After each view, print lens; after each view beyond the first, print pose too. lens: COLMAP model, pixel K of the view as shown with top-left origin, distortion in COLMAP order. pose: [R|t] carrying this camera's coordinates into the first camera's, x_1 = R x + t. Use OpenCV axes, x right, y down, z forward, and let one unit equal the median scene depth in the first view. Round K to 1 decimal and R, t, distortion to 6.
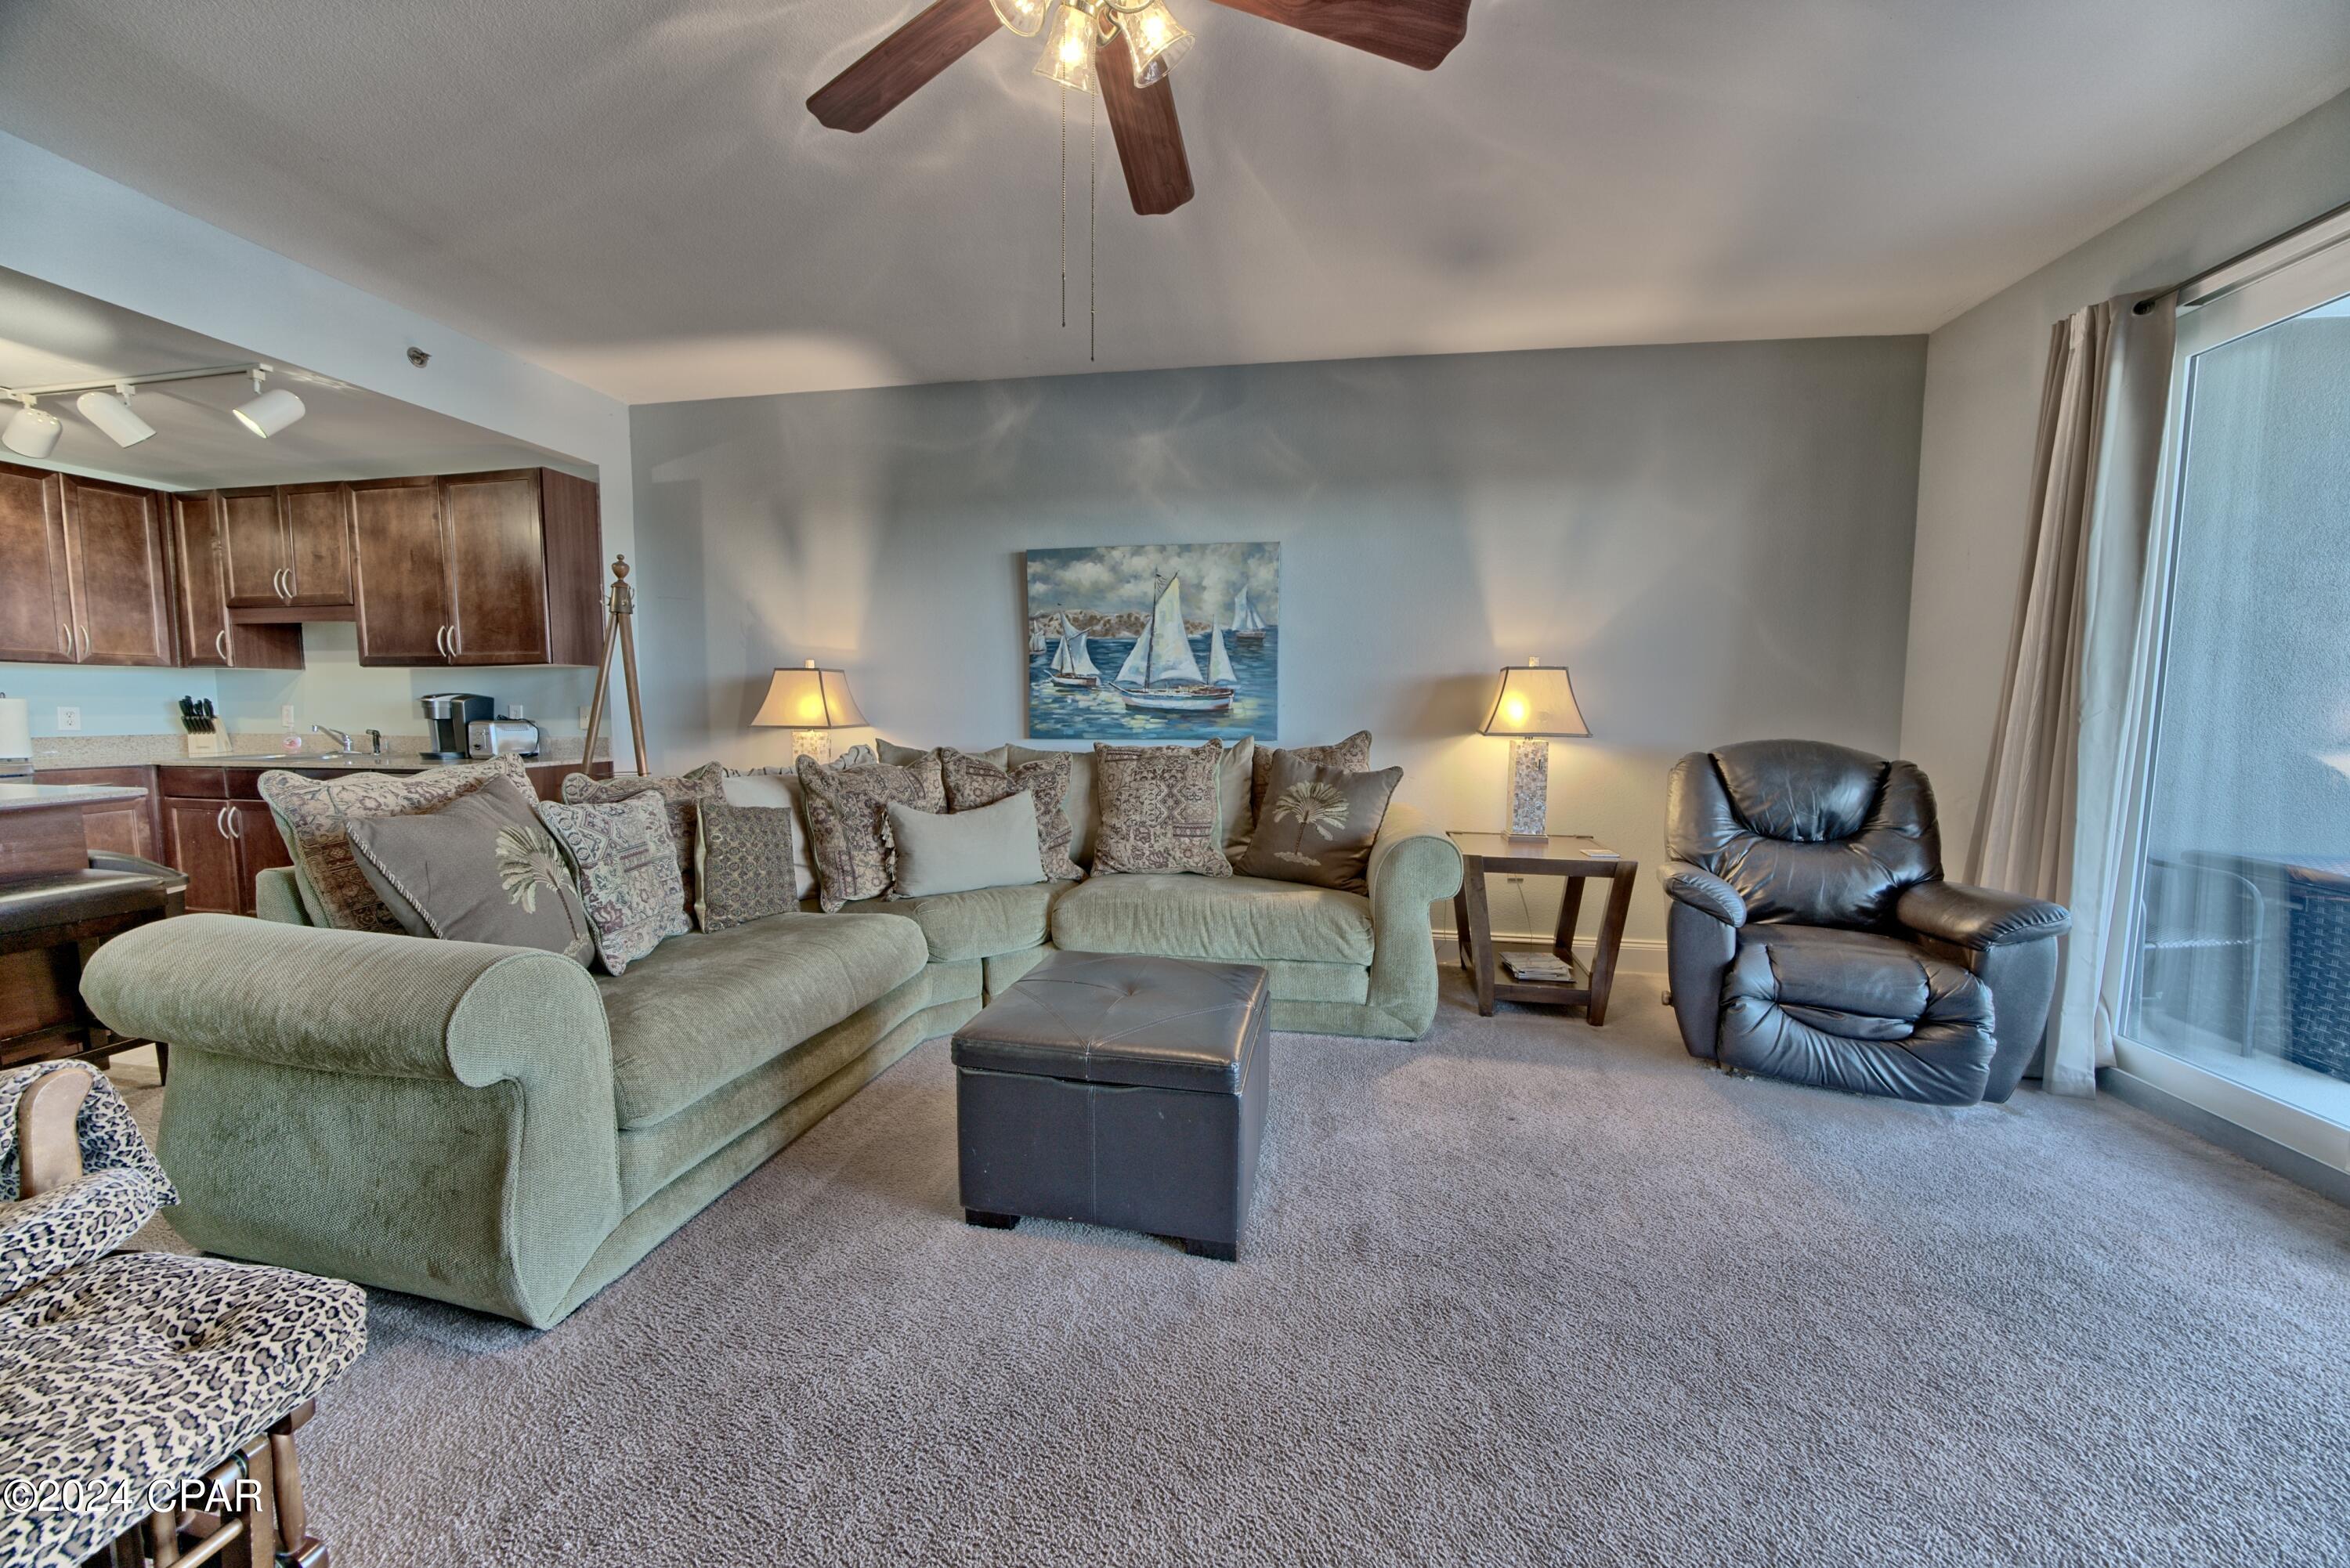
lens RADIAL K [[809.4, 0, 1178.7], [0, 809.4, 778.0], [0, 0, 1]] dist [-0.027703, 0.002539]
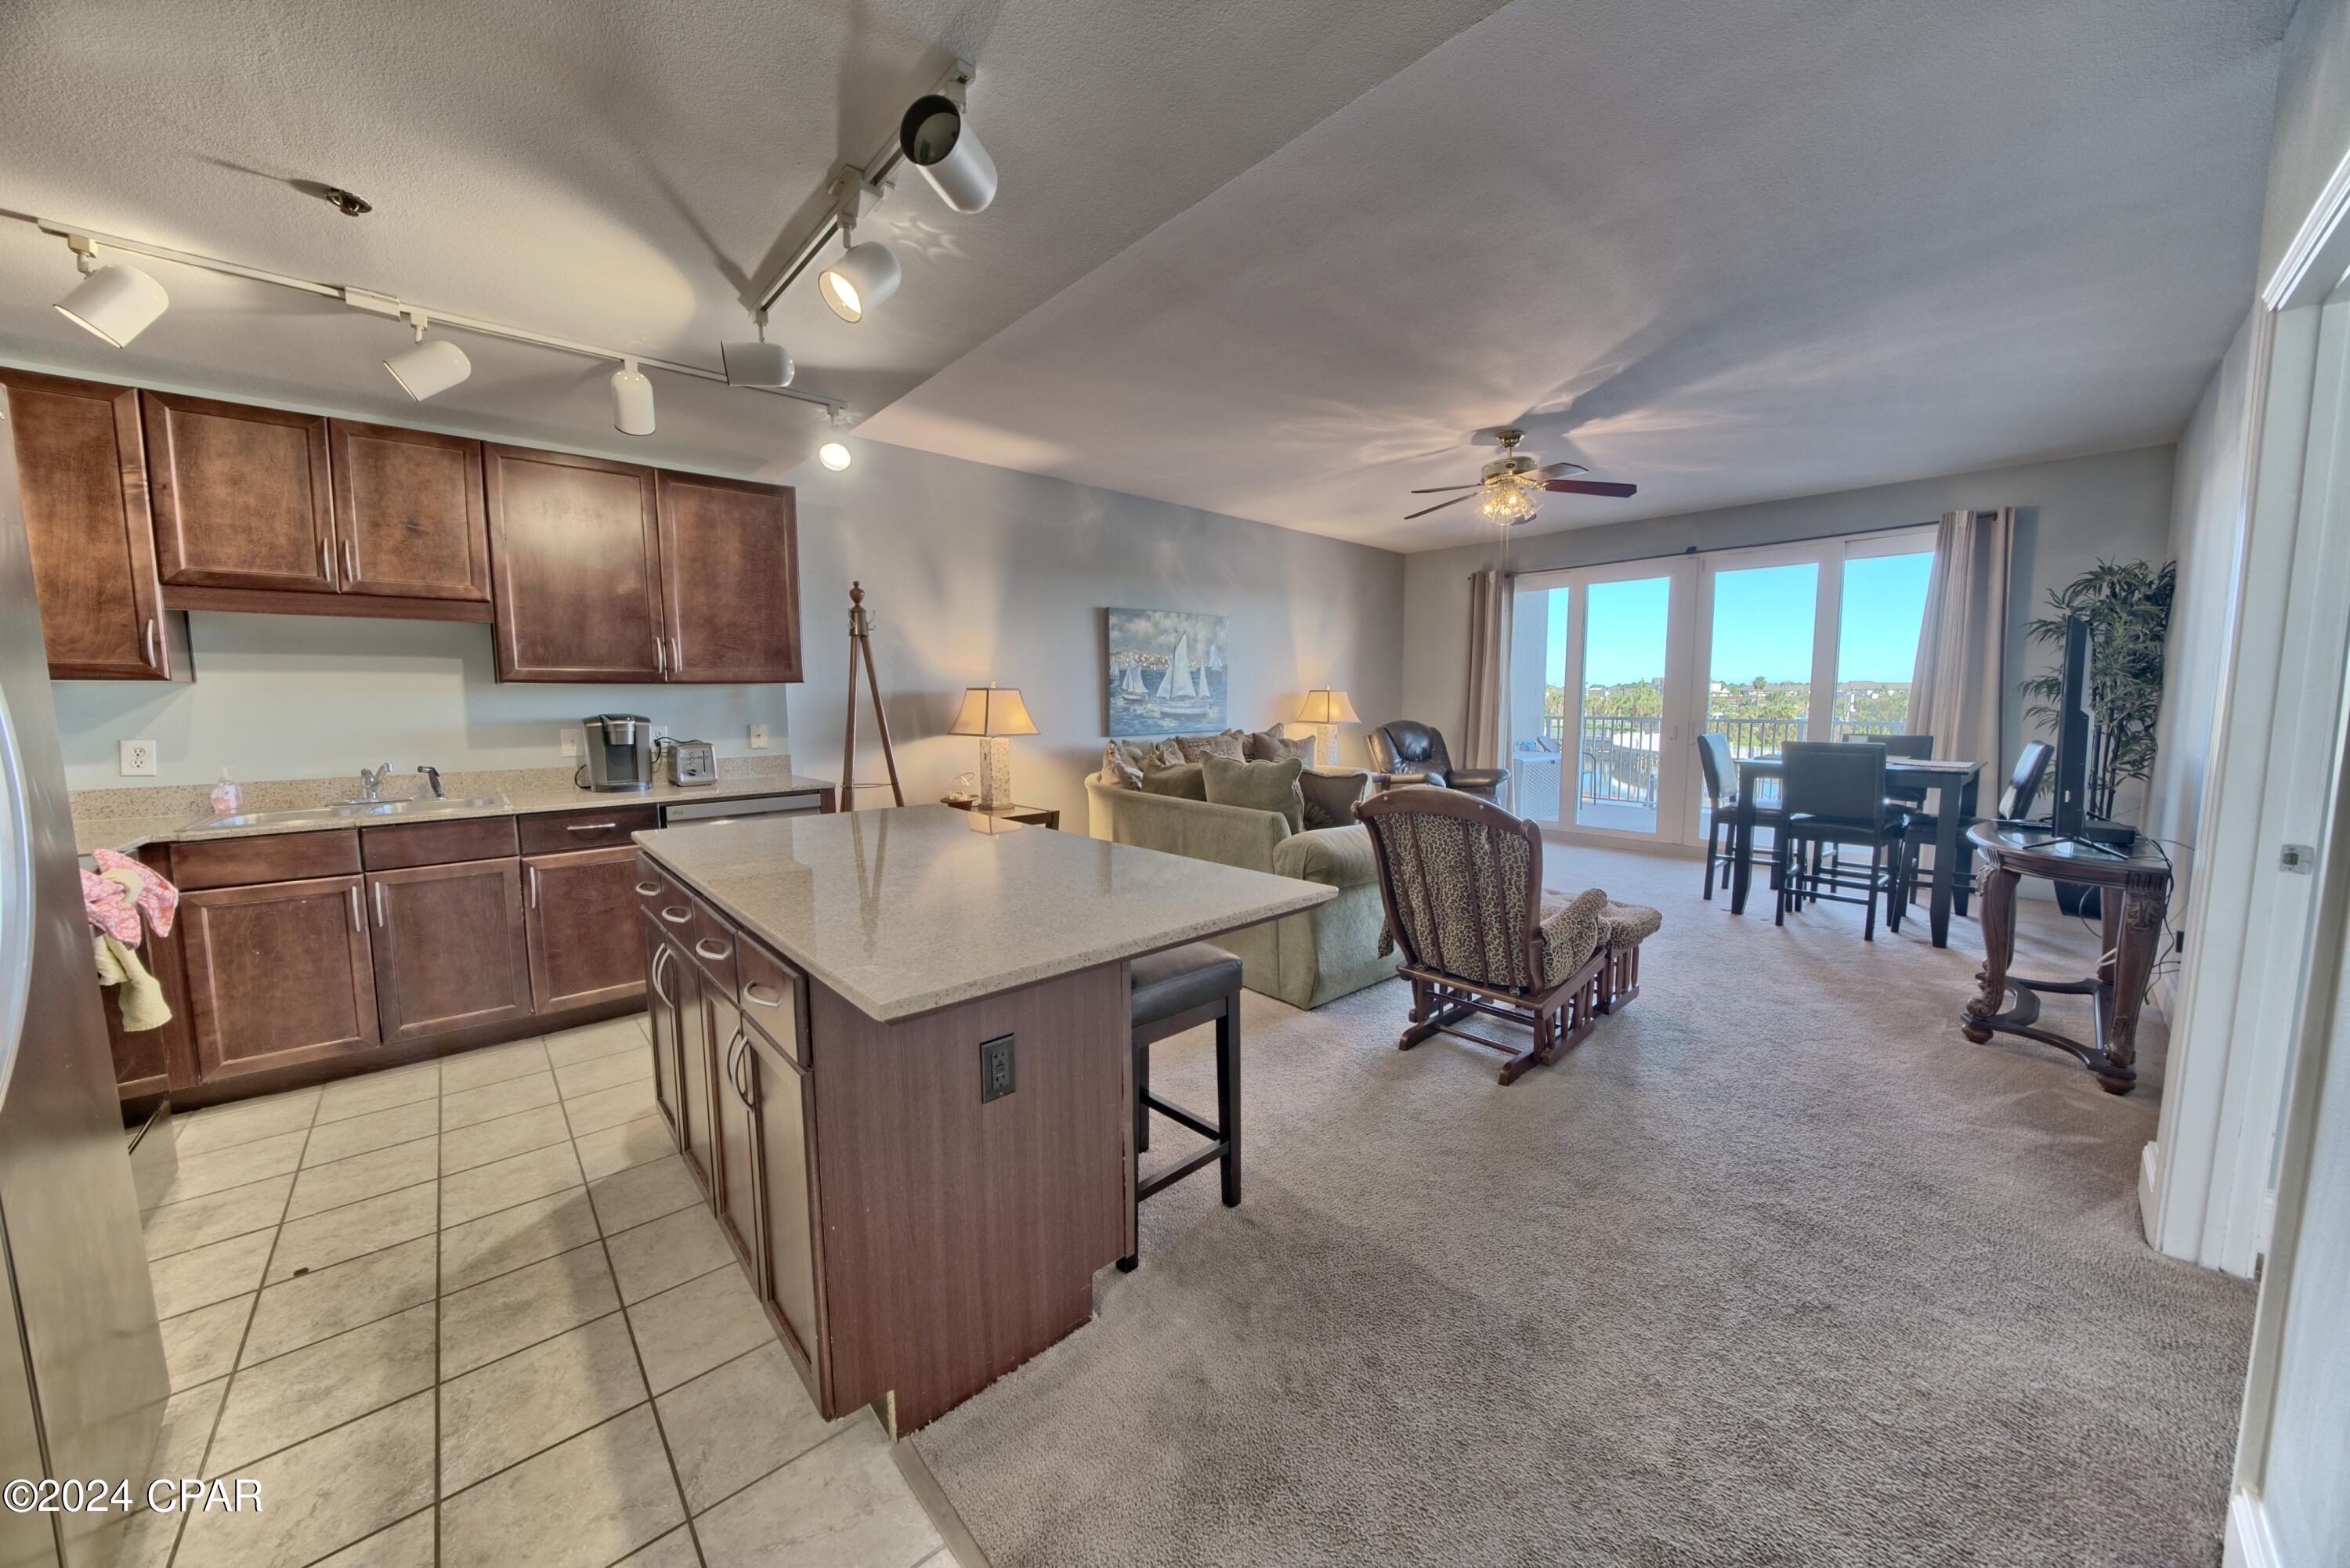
lens RADIAL K [[809.4, 0, 1178.7], [0, 809.4, 778.0], [0, 0, 1]] dist [-0.027703, 0.002539]
pose [[0.623254, -0.084782, 0.777410, -1.320217], [0.077806, 0.995896, 0.046233, -0.034483], [-0.778140, 0.031672, 0.627292, -0.004475]]
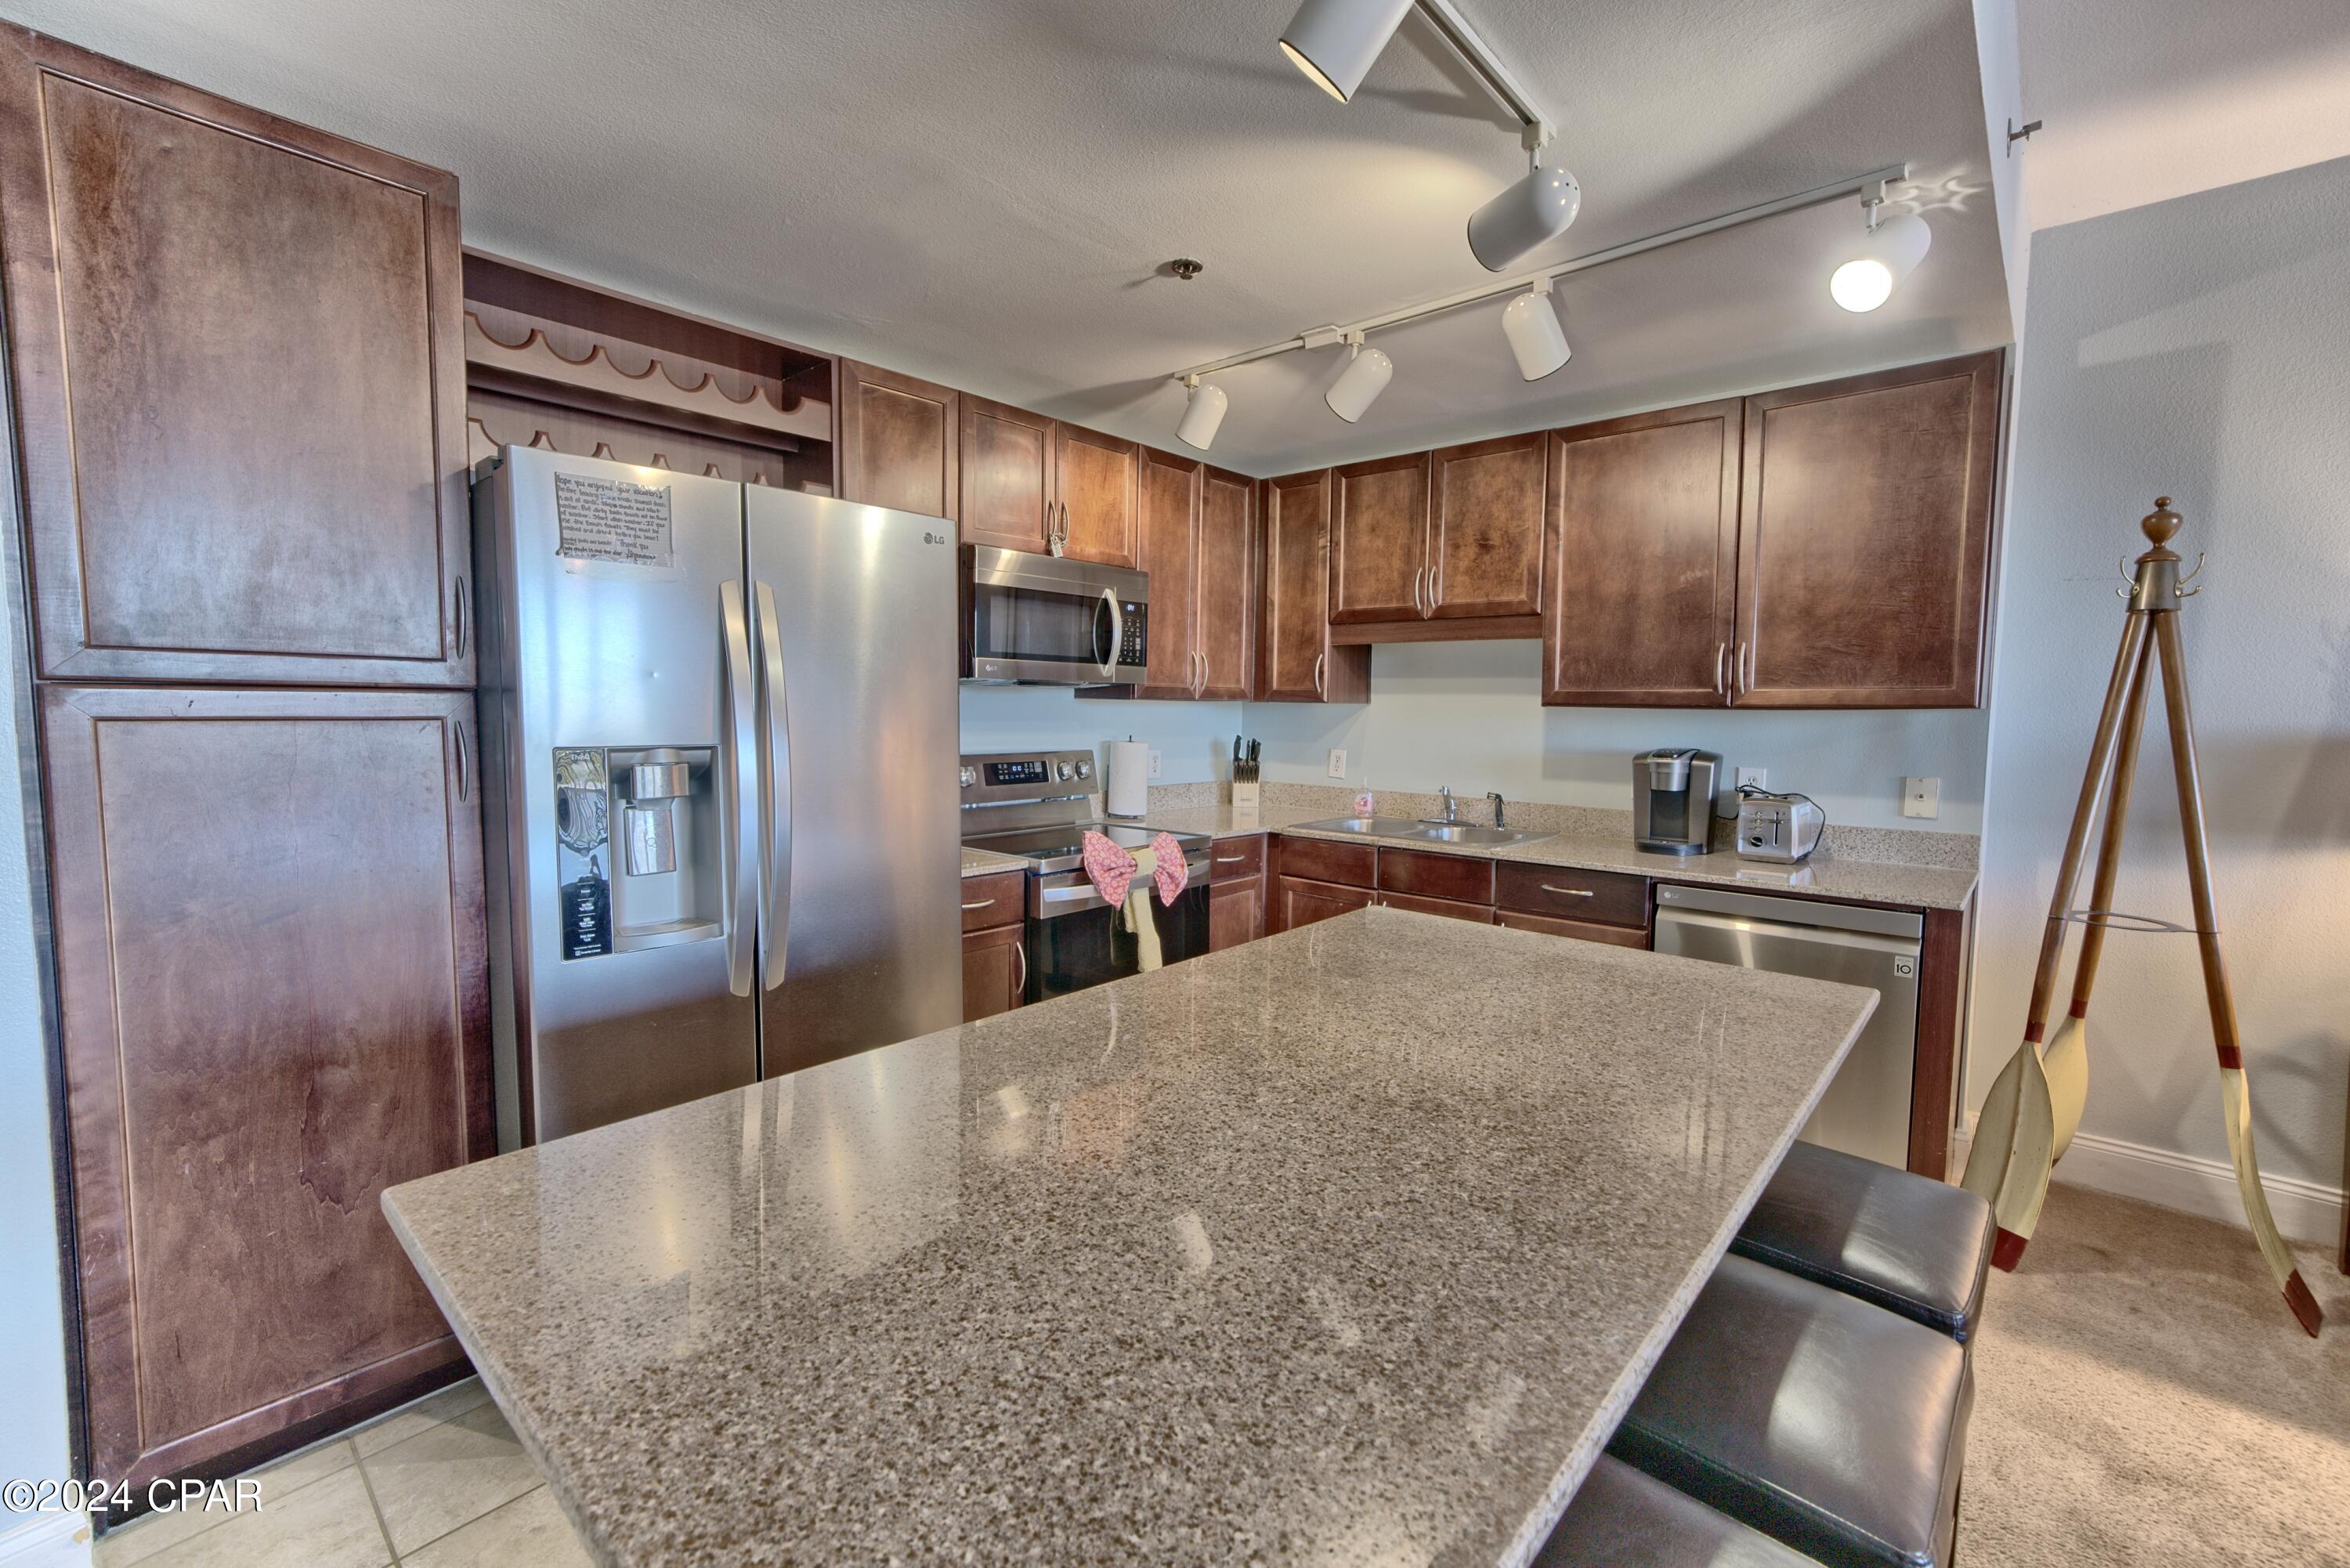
lens RADIAL K [[988.8, 0, 1170.5], [0, 988.8, 776.6], [0, 0, 1]] dist [0.001296, 0.000234]
pose [[0.837032, 0.045042, -0.545297, -0.897607], [-0.056484, 0.998395, -0.004234, -0.064217], [0.544231, 0.034344, 0.838232, 0.132805]]
